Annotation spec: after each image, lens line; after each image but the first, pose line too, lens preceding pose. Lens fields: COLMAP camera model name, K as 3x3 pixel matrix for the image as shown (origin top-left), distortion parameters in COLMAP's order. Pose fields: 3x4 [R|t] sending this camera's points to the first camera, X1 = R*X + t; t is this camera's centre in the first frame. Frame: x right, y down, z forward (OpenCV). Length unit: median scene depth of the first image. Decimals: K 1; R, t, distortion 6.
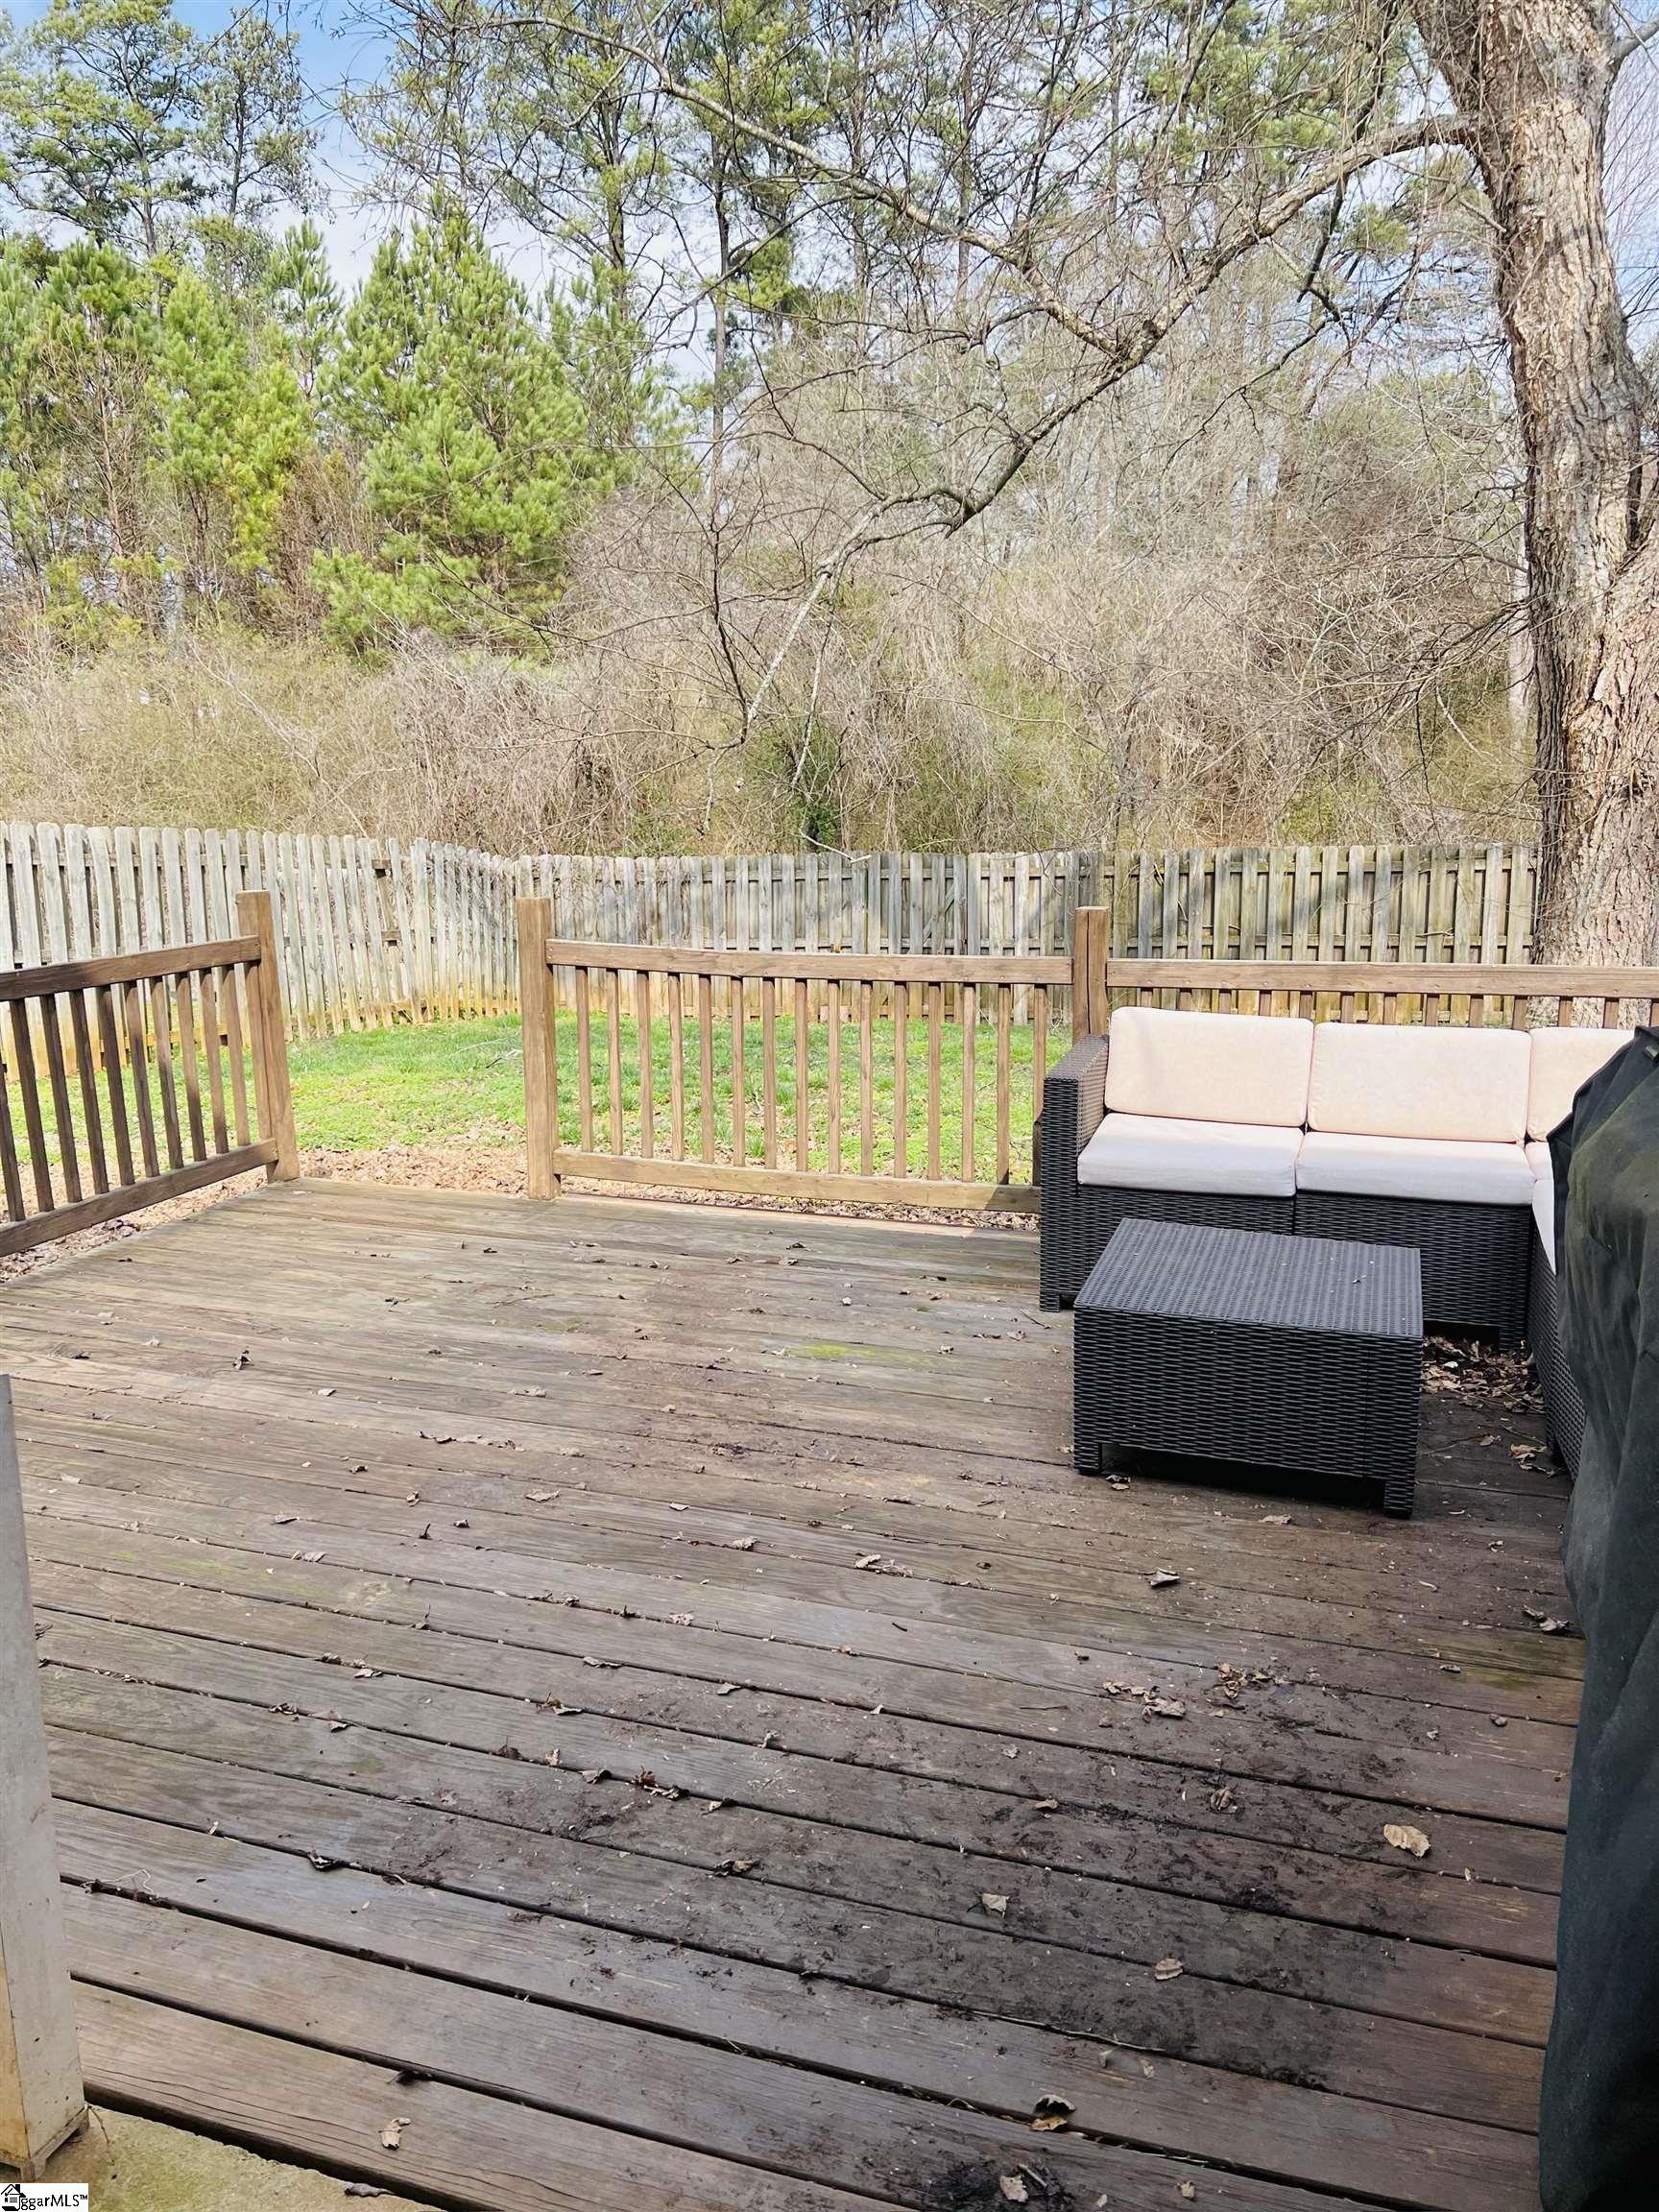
lens RADIAL K [[1671.0, 0, 826.3], [0, 1671.0, 1091.8], [0, 0, 1]] dist [0.050245, -0.035208]
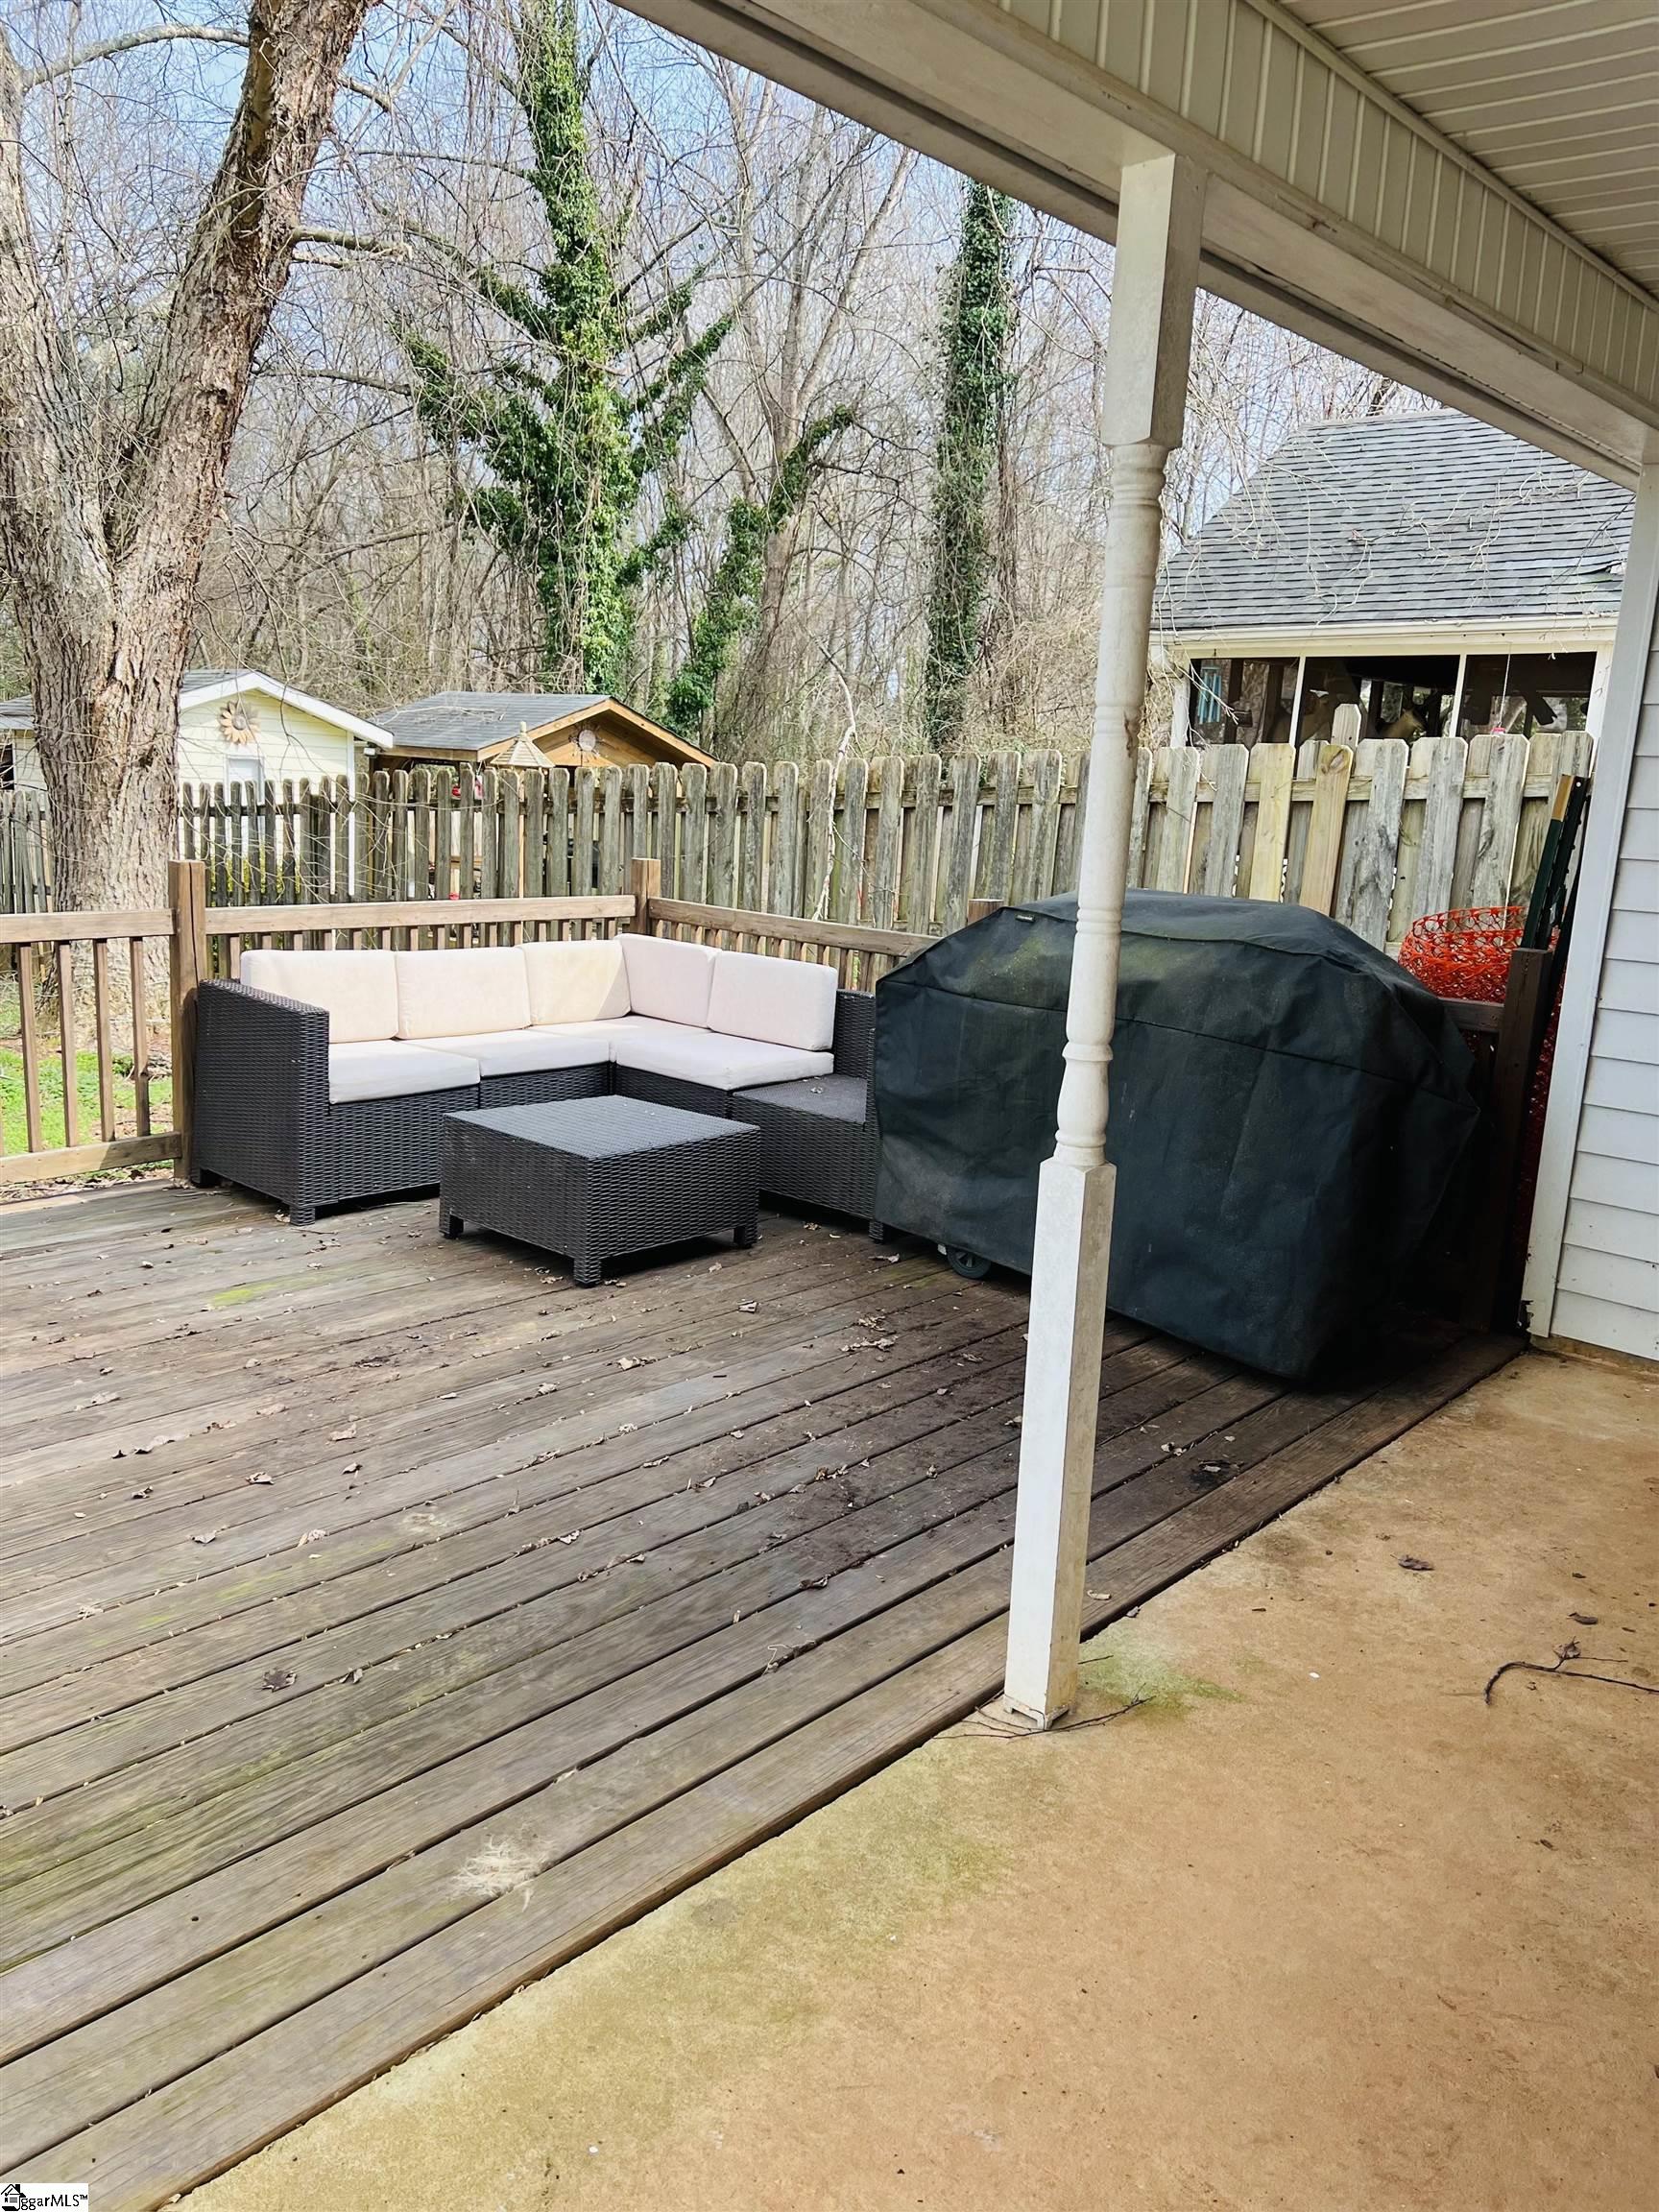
lens RADIAL K [[1671.0, 0, 820.9], [0, 1671.0, 1111.1], [0, 0, 1]] dist [0.050245, -0.035208]
pose [[0.387238, -0.156751, 0.908557, -0.873317], [0.129219, 0.984942, 0.114855, -0.032494], [-0.912880, 0.072926, 0.401662, 0.276118]]
